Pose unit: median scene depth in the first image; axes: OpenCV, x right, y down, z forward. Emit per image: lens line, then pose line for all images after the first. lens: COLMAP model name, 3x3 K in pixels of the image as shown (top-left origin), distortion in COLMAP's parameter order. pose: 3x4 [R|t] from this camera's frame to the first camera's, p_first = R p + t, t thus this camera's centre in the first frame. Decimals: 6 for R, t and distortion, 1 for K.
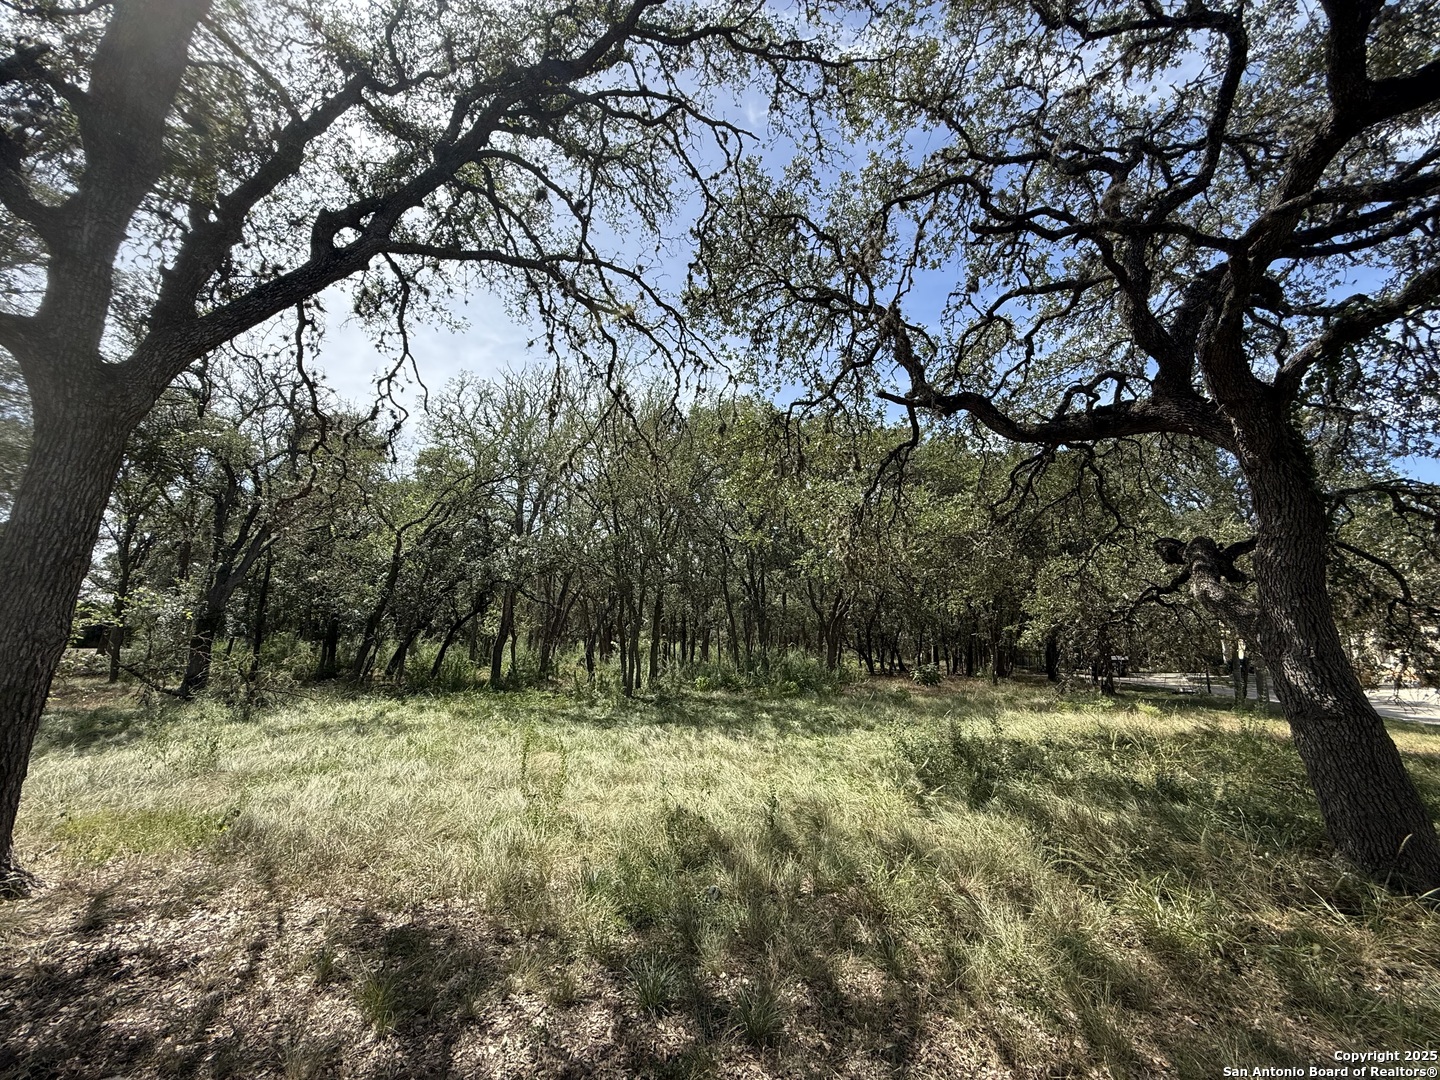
lens RADIAL K [[579.2, 0, 723.0], [0, 579.2, 540.0], [0, 0, 1]] dist [0.001583, 0.000192]
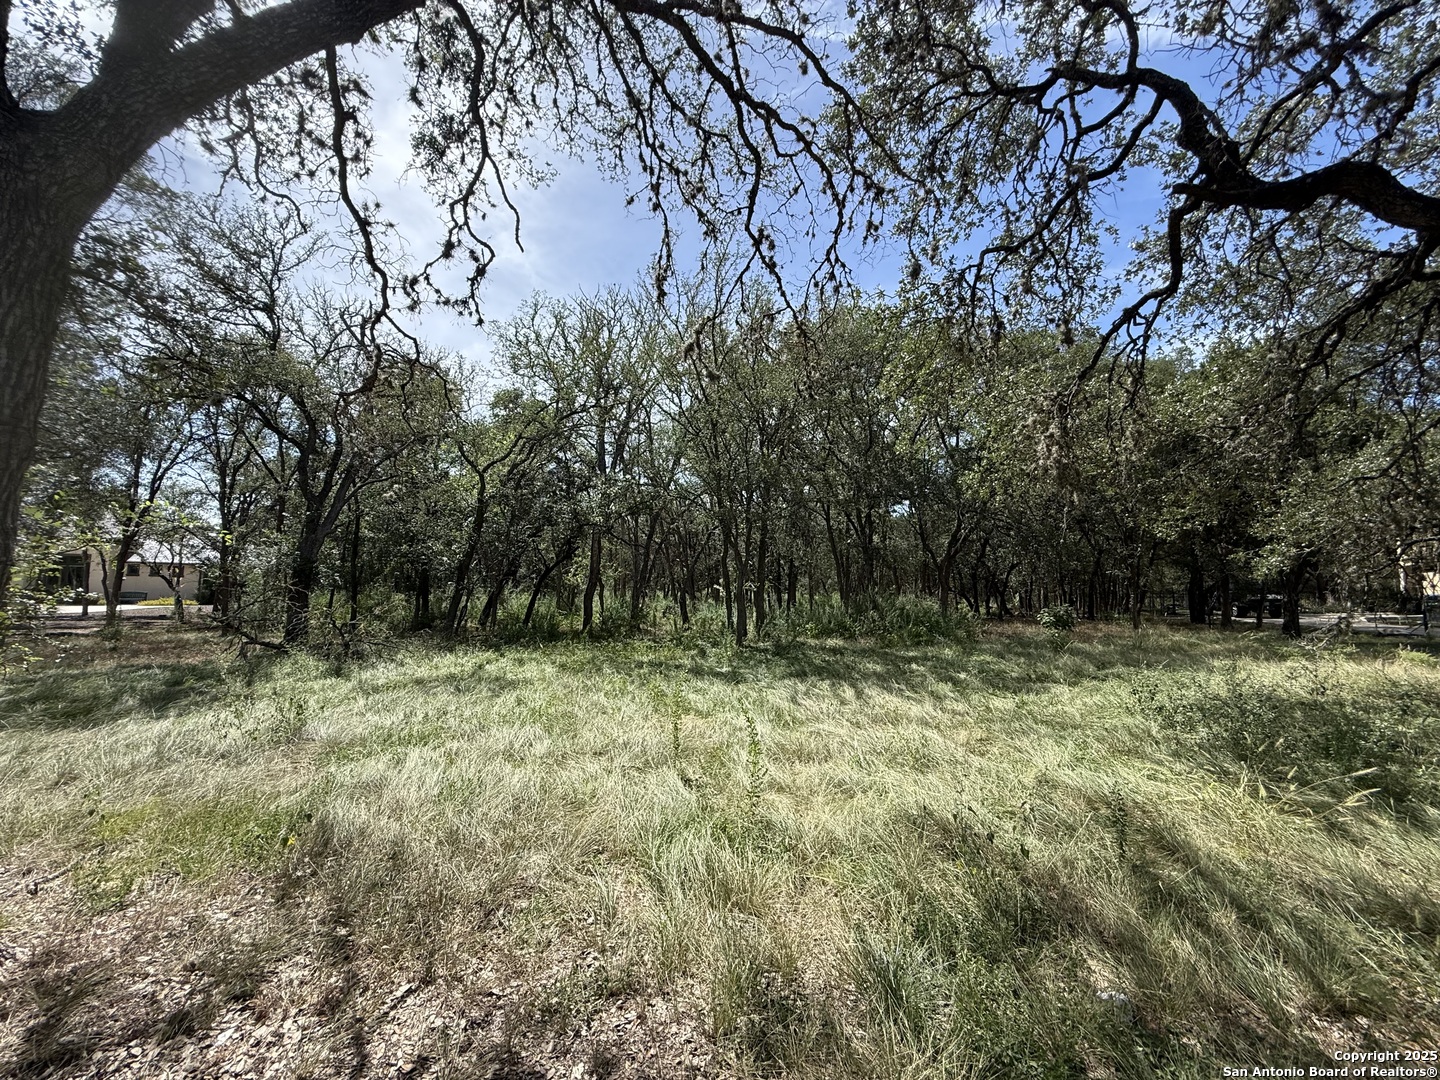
lens RADIAL K [[579.2, 0, 722.8], [0, 579.2, 540.7], [0, 0, 1]] dist [0.001583, 0.000192]
pose [[0.993297, -0.028582, -0.111998, -0.117809], [0.038165, 0.995702, 0.084380, 0.046479], [0.109105, -0.088089, 0.990119, 0.179928]]
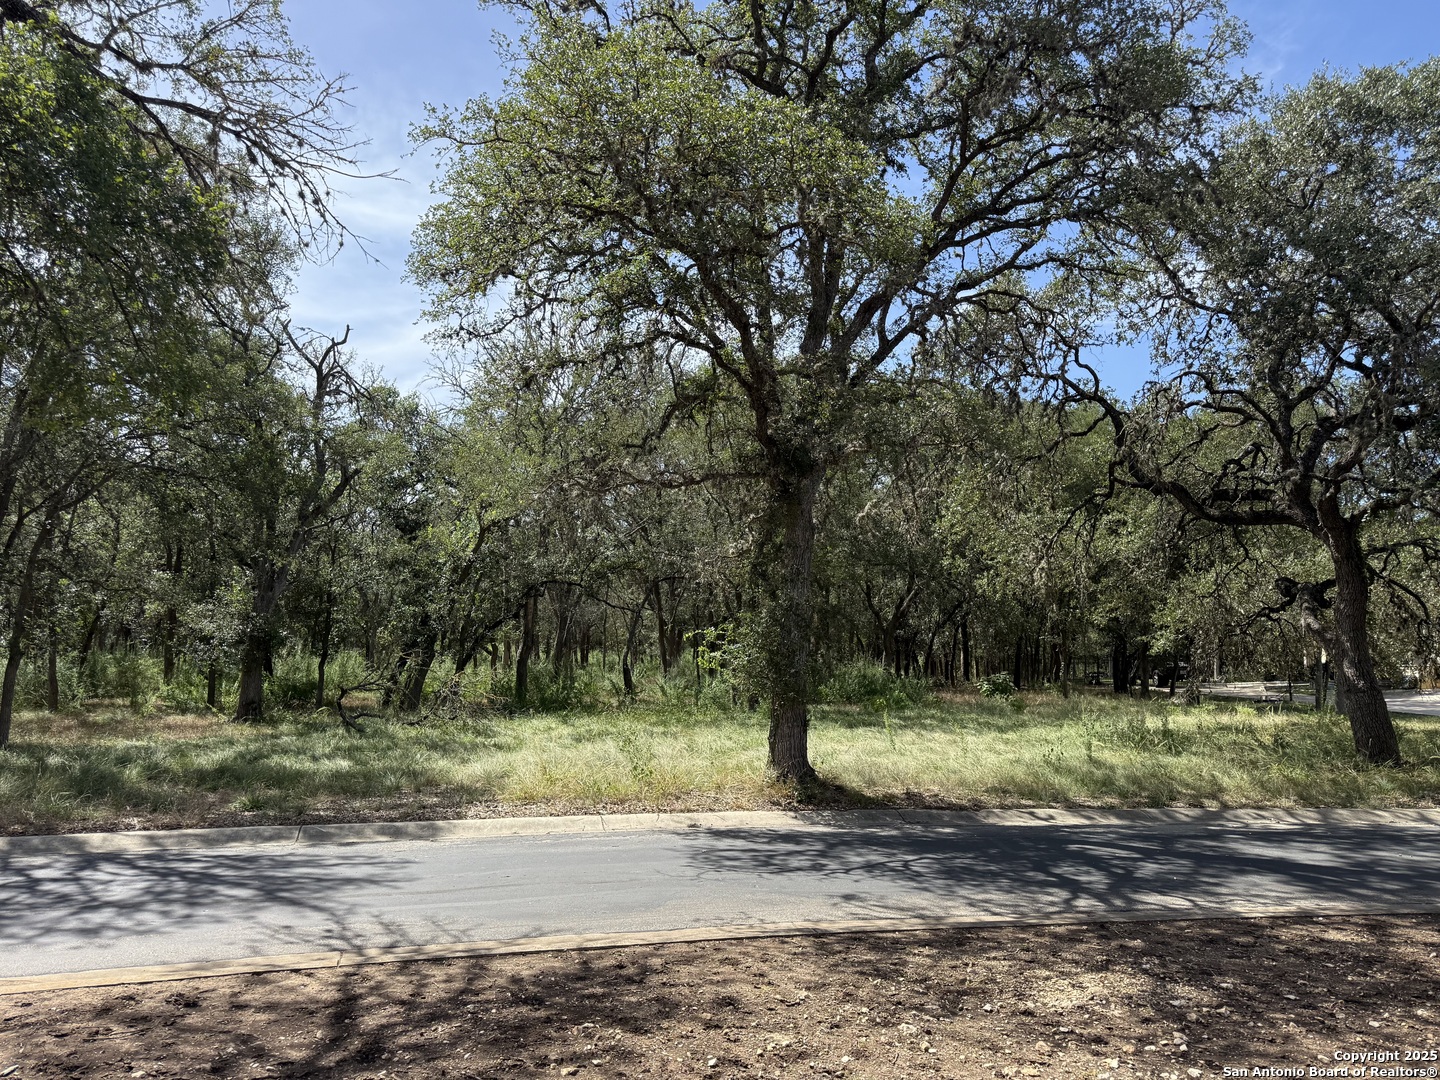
lens RADIAL K [[1069.7, 0, 716.2], [0, 1069.7, 543.8], [0, 0, 1]] dist [0.009608, -0.001769]
pose [[0.978306, 0.007328, 0.207035, -0.807967], [-0.023715, 0.996766, 0.076784, -0.184110], [-0.205802, -0.080028, 0.975316, -0.897712]]
